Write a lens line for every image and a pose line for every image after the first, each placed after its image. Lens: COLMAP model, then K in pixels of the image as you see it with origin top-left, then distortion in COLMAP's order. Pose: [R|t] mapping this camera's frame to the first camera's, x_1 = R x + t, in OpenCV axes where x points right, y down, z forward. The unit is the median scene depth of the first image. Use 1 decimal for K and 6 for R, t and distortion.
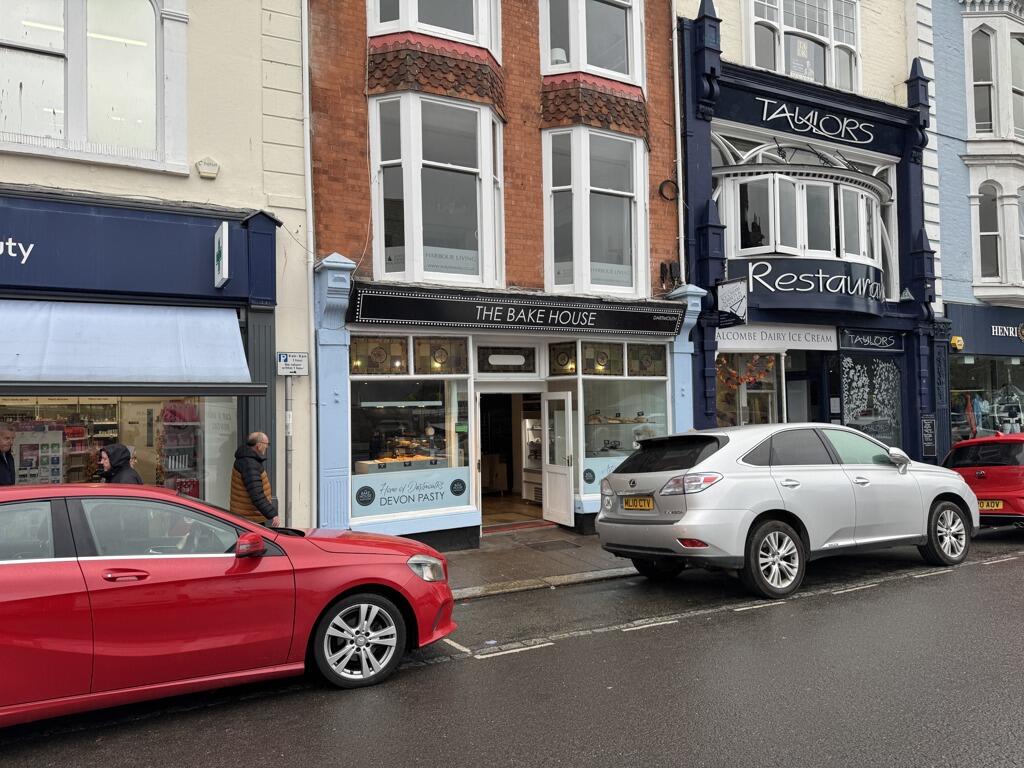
lens RADIAL K [[717.3, 0, 505.3], [0, 717.3, 388.2], [0, 0, 1]] dist [0.068355, -0.088264]
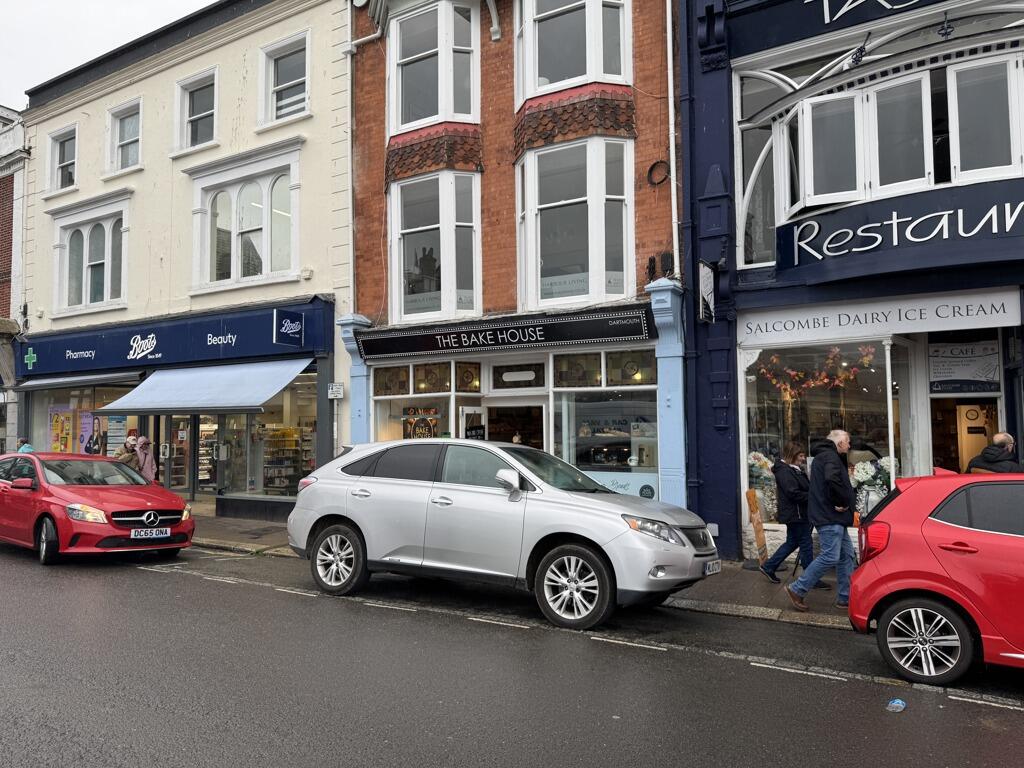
lens RADIAL K [[717.3, 0, 514.6], [0, 717.3, 387.3], [0, 0, 1]] dist [0.068355, -0.088264]
pose [[0.530980, -0.032866, -0.846747, 0.962554], [0.026112, 0.999408, -0.022418, 0.002117], [0.846982, -0.010207, 0.531523, 0.422211]]
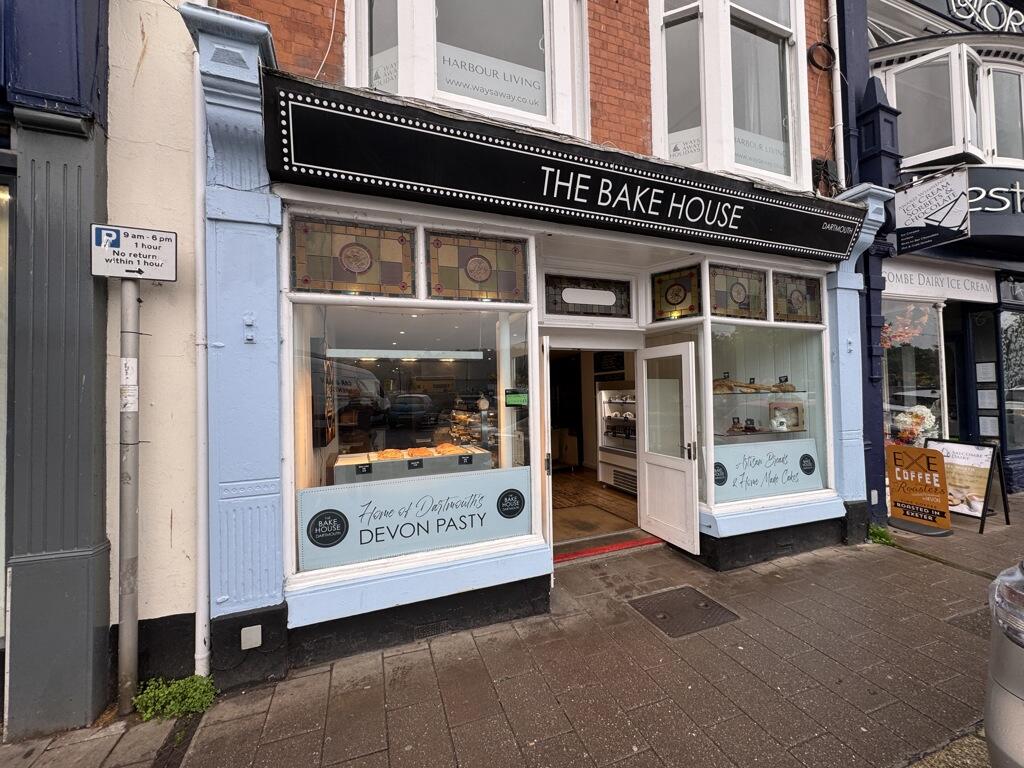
lens RADIAL K [[407.7, 0, 512.2], [0, 407.7, 383.2], [0, 0, 1]] dist [-0.005424, 0.001203]
pose [[0.992146, -0.004795, -0.124994, -0.023016], [0.005836, 0.999951, 0.007960, 0.038422], [0.124949, -0.008627, 0.992126, 0.634949]]
